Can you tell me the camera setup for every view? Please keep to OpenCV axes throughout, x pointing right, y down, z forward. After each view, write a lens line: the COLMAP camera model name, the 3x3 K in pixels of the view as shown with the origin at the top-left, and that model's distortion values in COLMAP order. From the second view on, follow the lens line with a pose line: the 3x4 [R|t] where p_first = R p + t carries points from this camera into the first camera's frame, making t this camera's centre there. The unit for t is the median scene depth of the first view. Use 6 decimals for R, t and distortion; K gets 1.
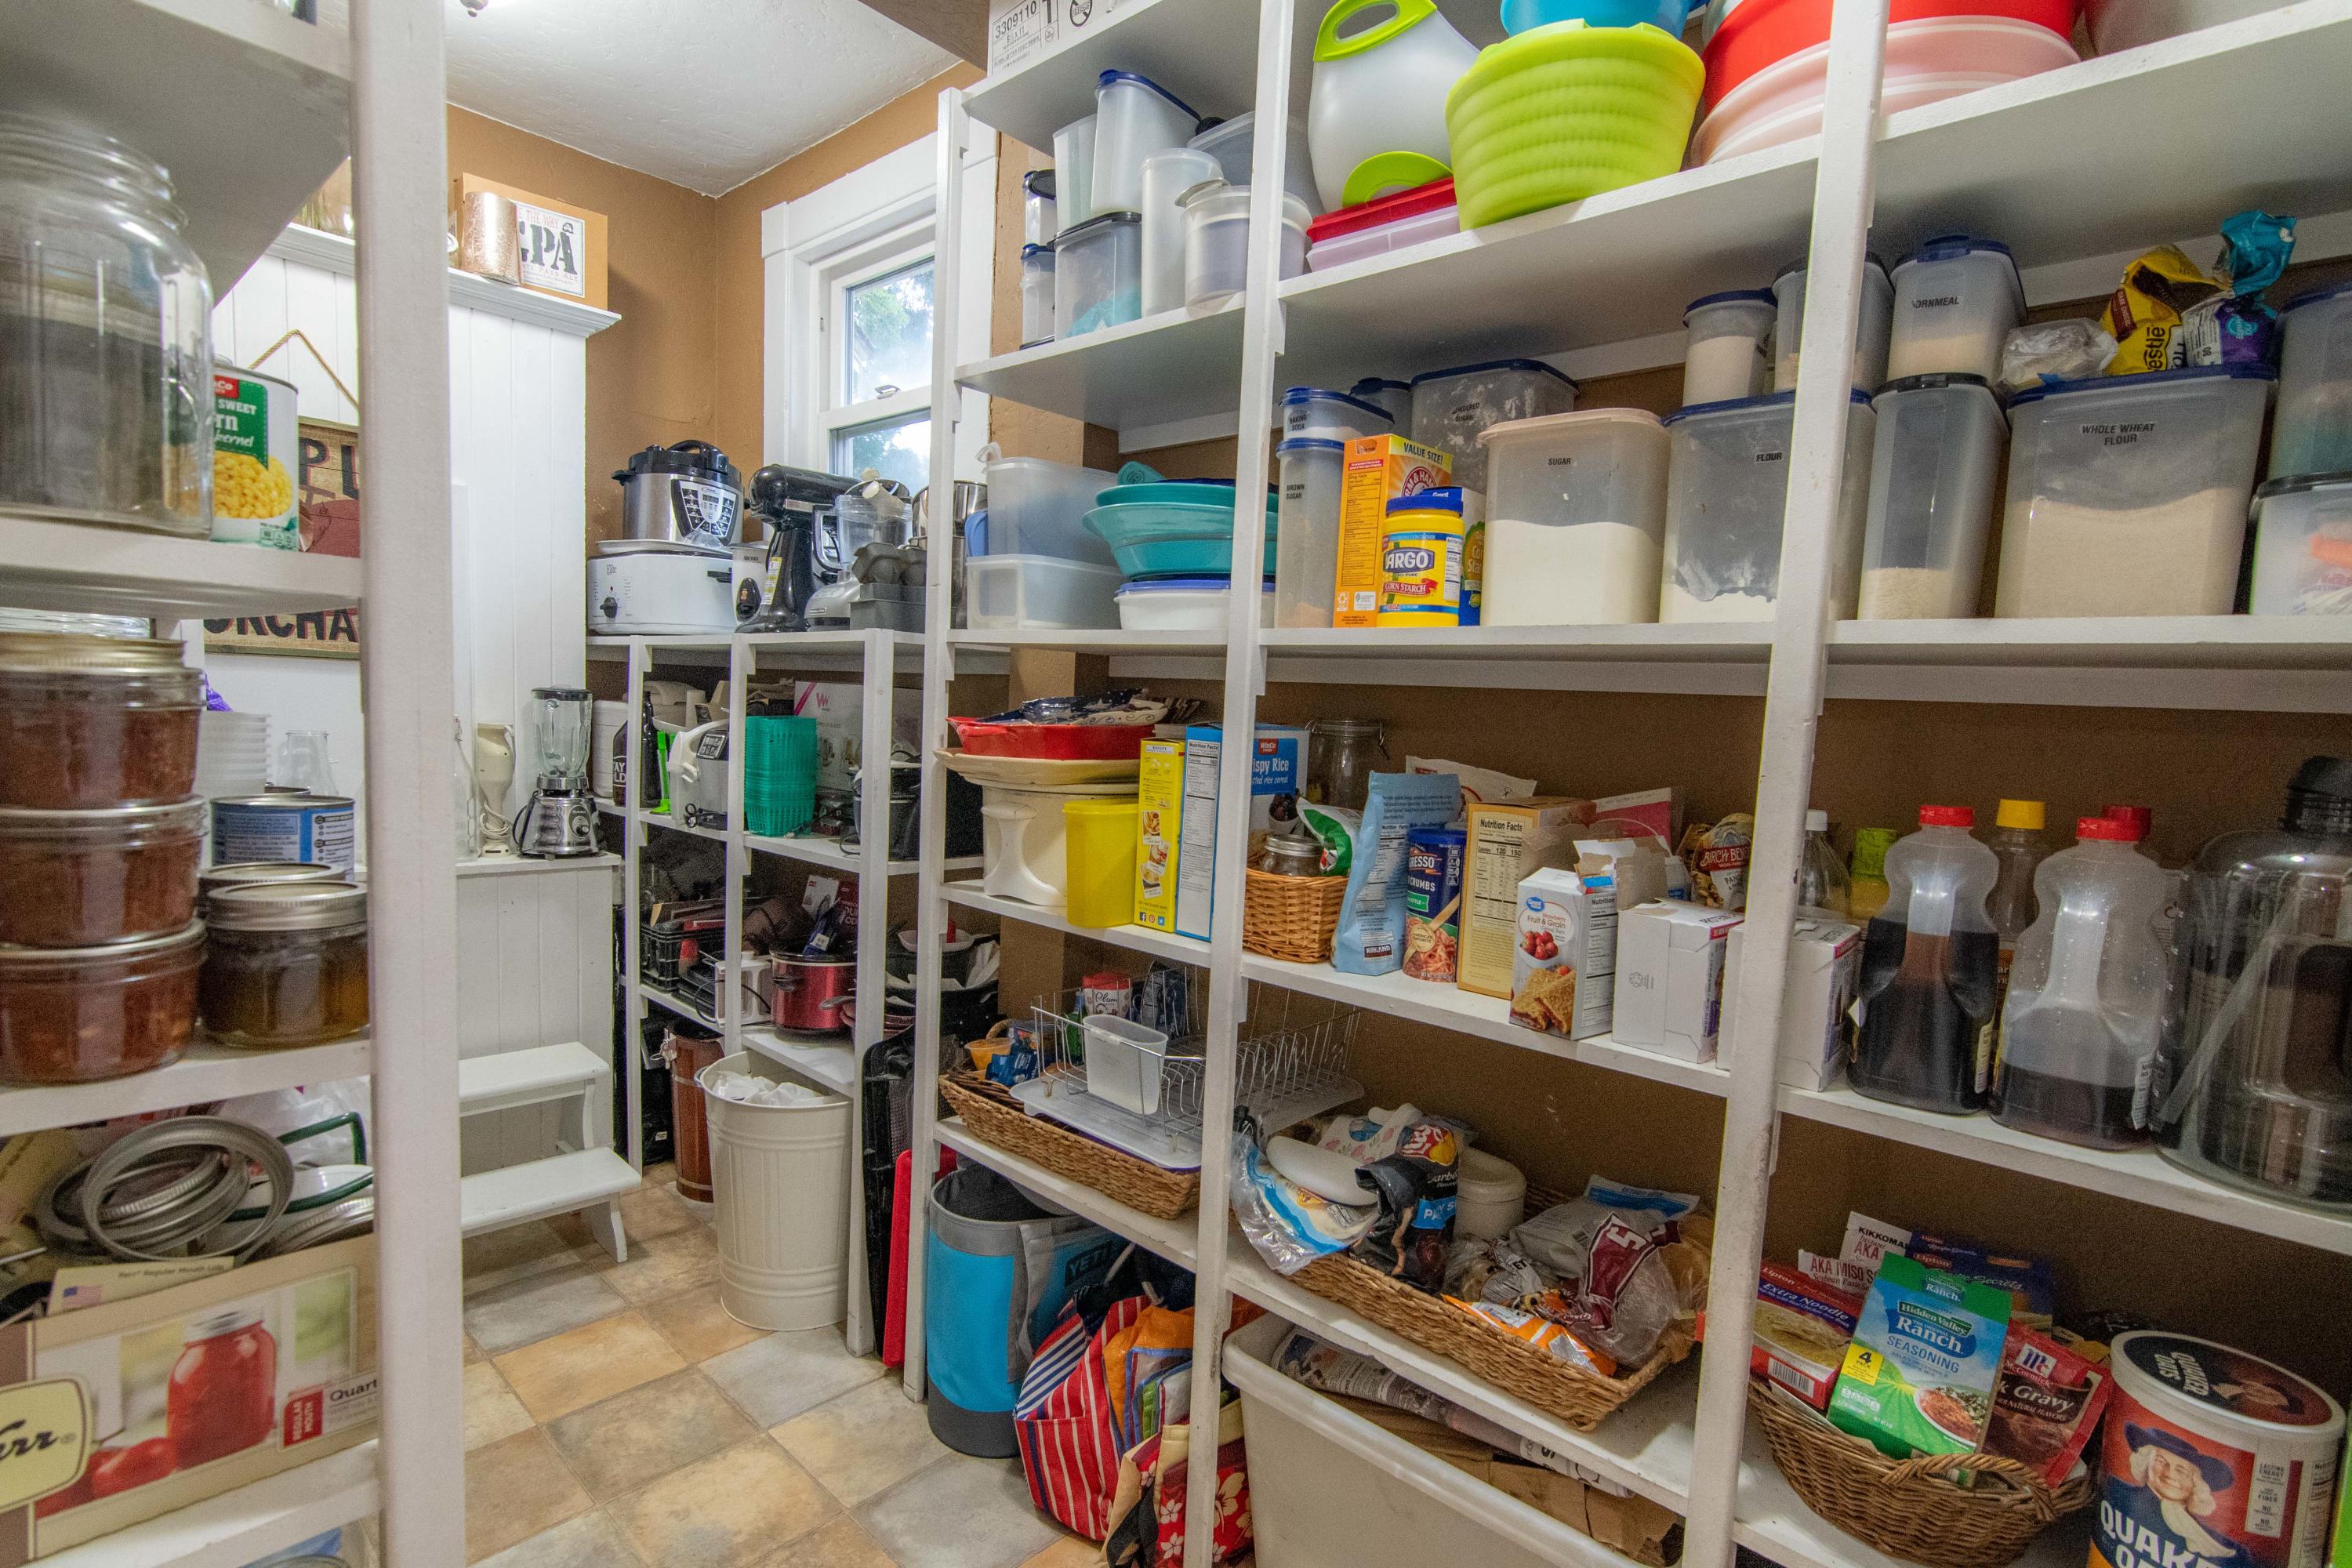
lens RADIAL K [[1128.6, 0, 1165.8], [0, 1128.6, 809.0], [0, 0, 1]] dist [-0.004203, 0.001687]
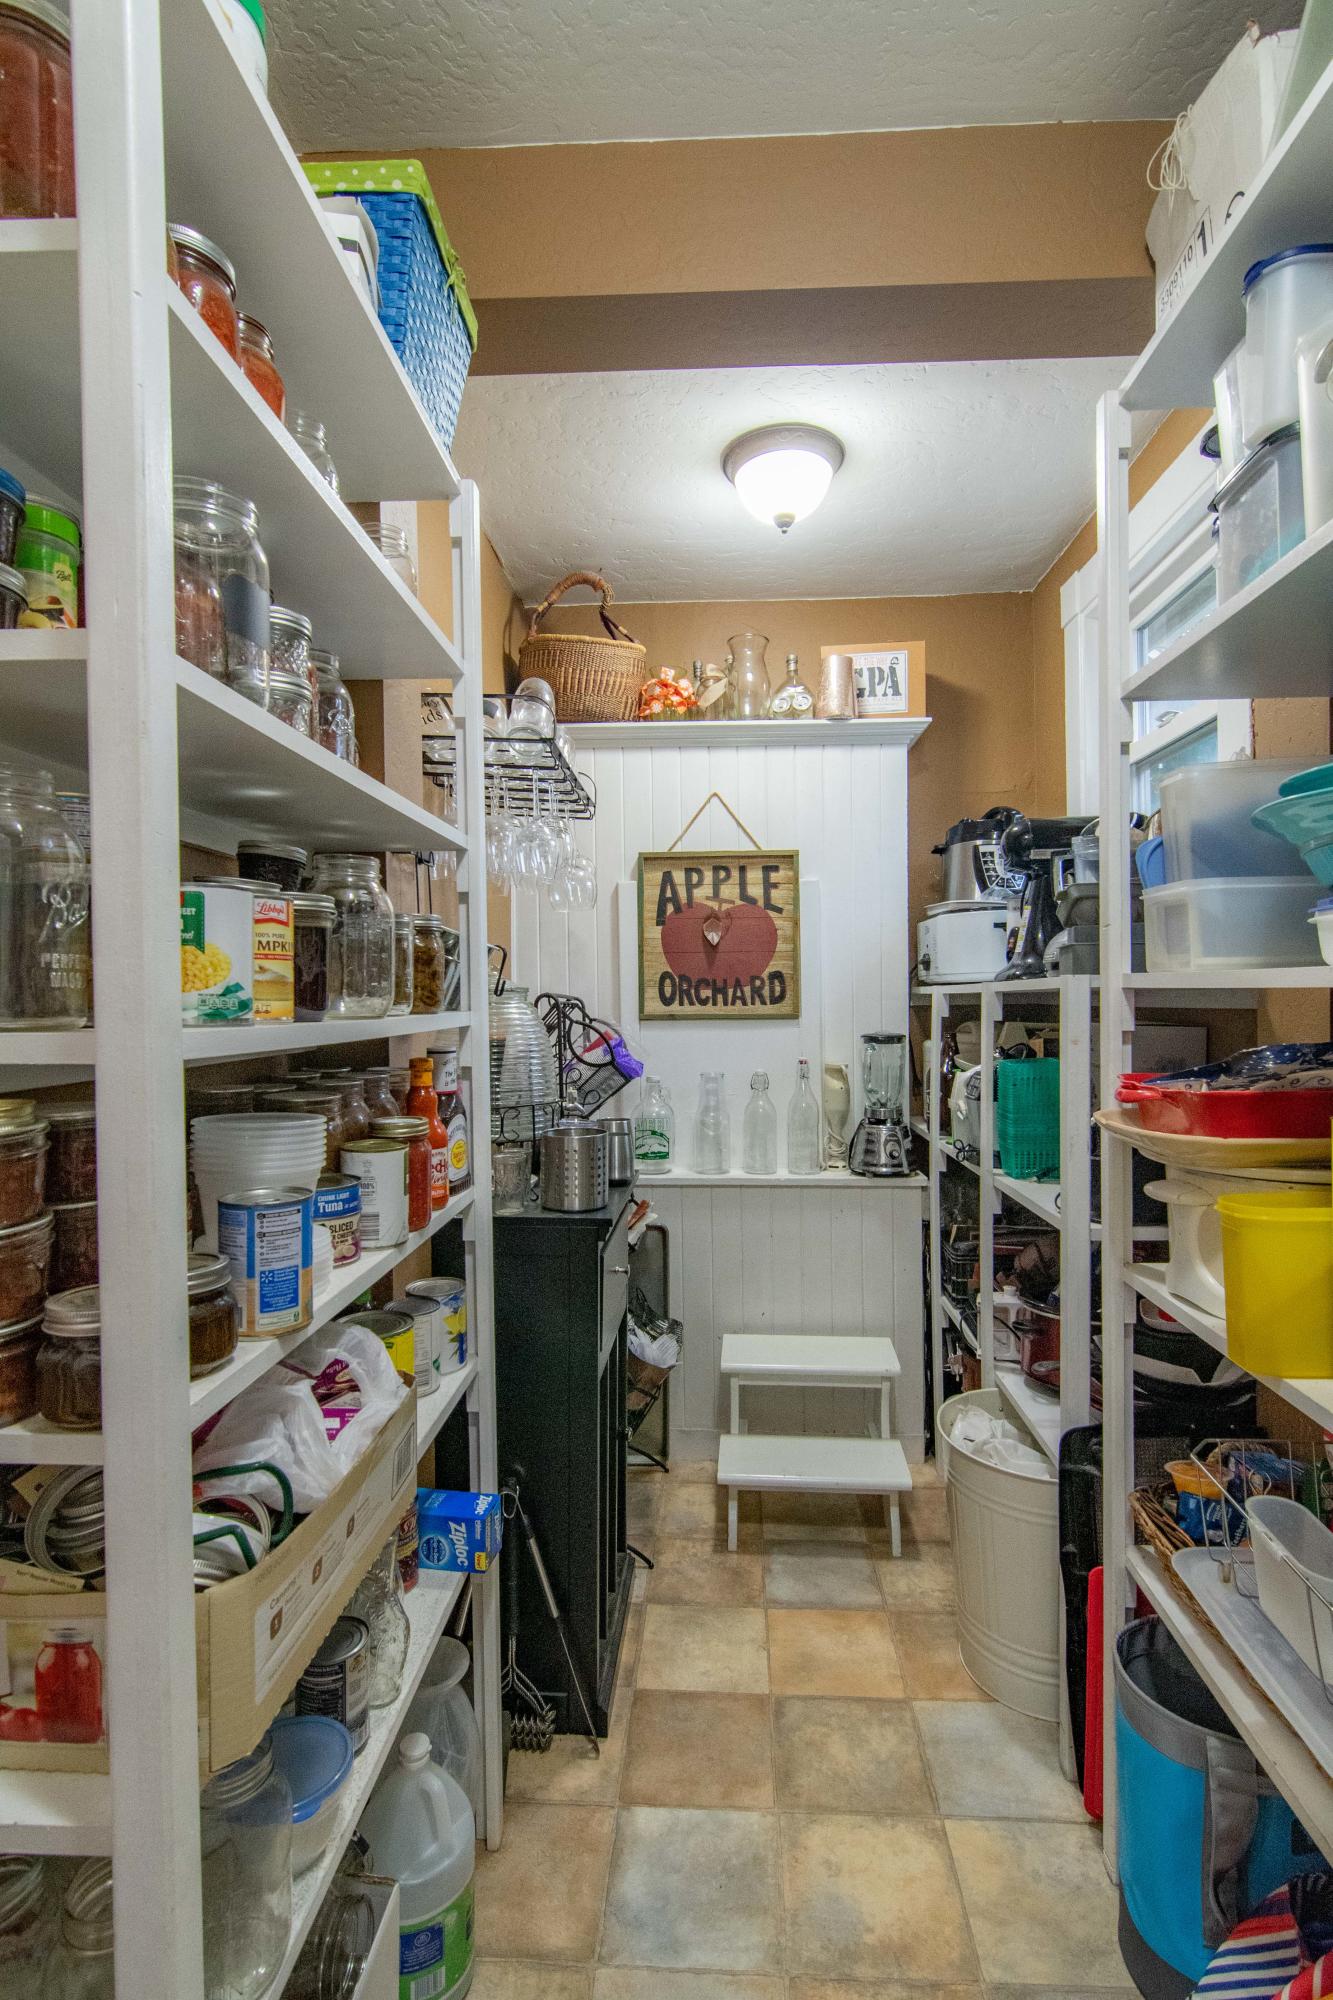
lens RADIAL K [[959.7, 0, 689.9], [0, 959.7, 1011.4], [0, 0, 1]] dist [-0.004203, 0.001687]
pose [[0.647315, -0.042881, -0.761015, 0.120000], [-0.030256, 0.996184, -0.081868, -0.045020], [0.761622, 0.076019, 0.643548, 0.202842]]
